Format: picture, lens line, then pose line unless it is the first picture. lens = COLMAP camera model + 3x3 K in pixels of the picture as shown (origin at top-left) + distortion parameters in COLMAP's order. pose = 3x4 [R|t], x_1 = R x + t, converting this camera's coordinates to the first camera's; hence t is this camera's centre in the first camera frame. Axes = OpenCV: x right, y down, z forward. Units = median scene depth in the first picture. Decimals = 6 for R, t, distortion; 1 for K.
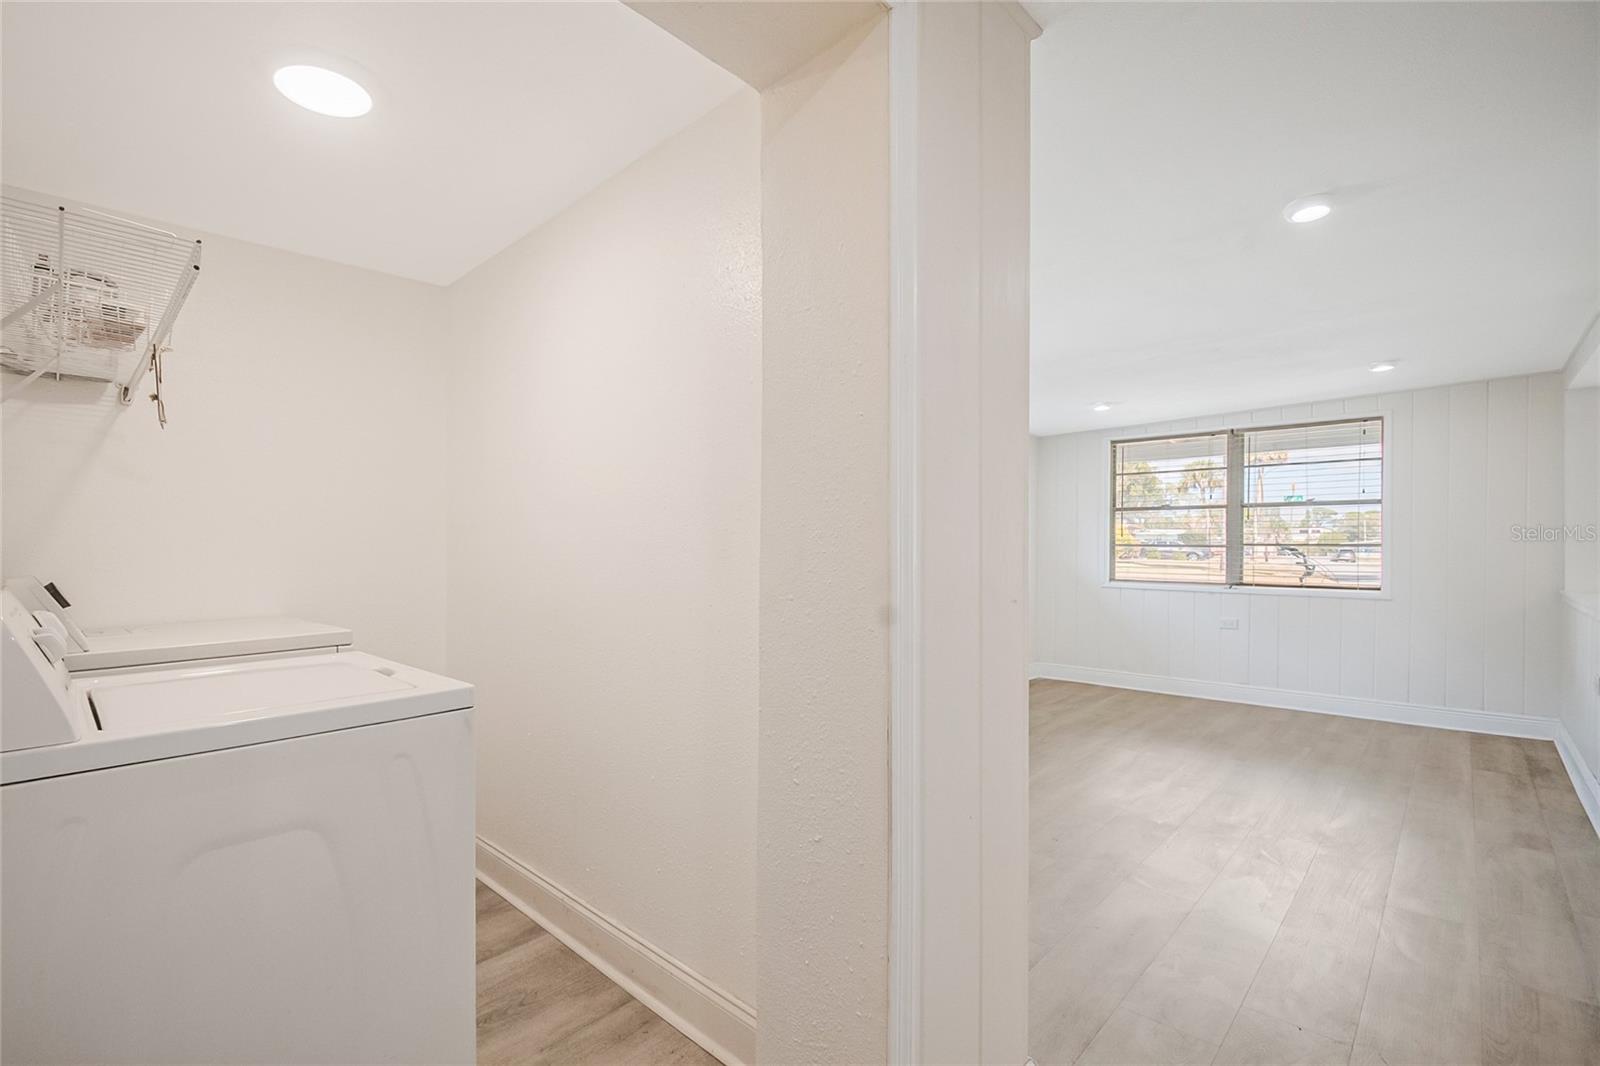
lens RADIAL K [[700.1, 0, 797.6], [0, 700.1, 543.2], [0, 0, 1]] dist [0.000424, -0.009318]
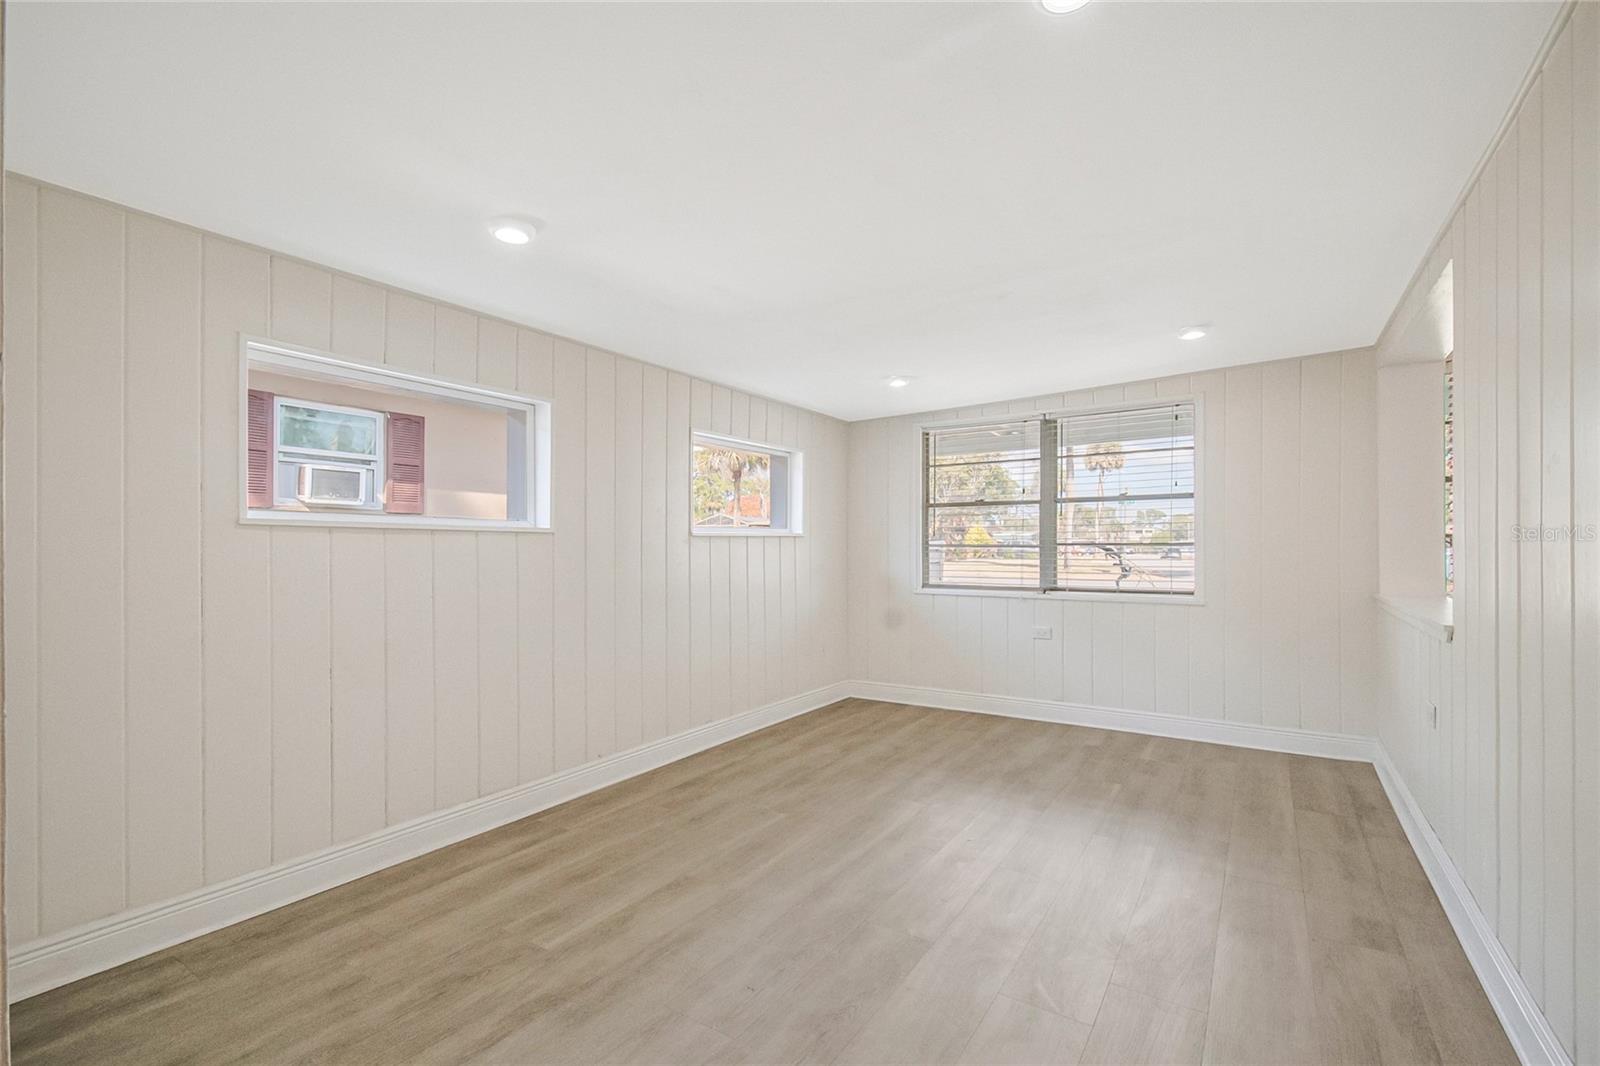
lens RADIAL K [[700.1, 0, 795.8], [0, 700.1, 537.6], [0, 0, 1]] dist [0.000424, -0.009318]
pose [[0.985096, -0.001441, 0.171999, 0.166826], [0.003862, 0.999898, -0.013741, 0.004535], [-0.171962, 0.014201, 0.985001, 0.190250]]
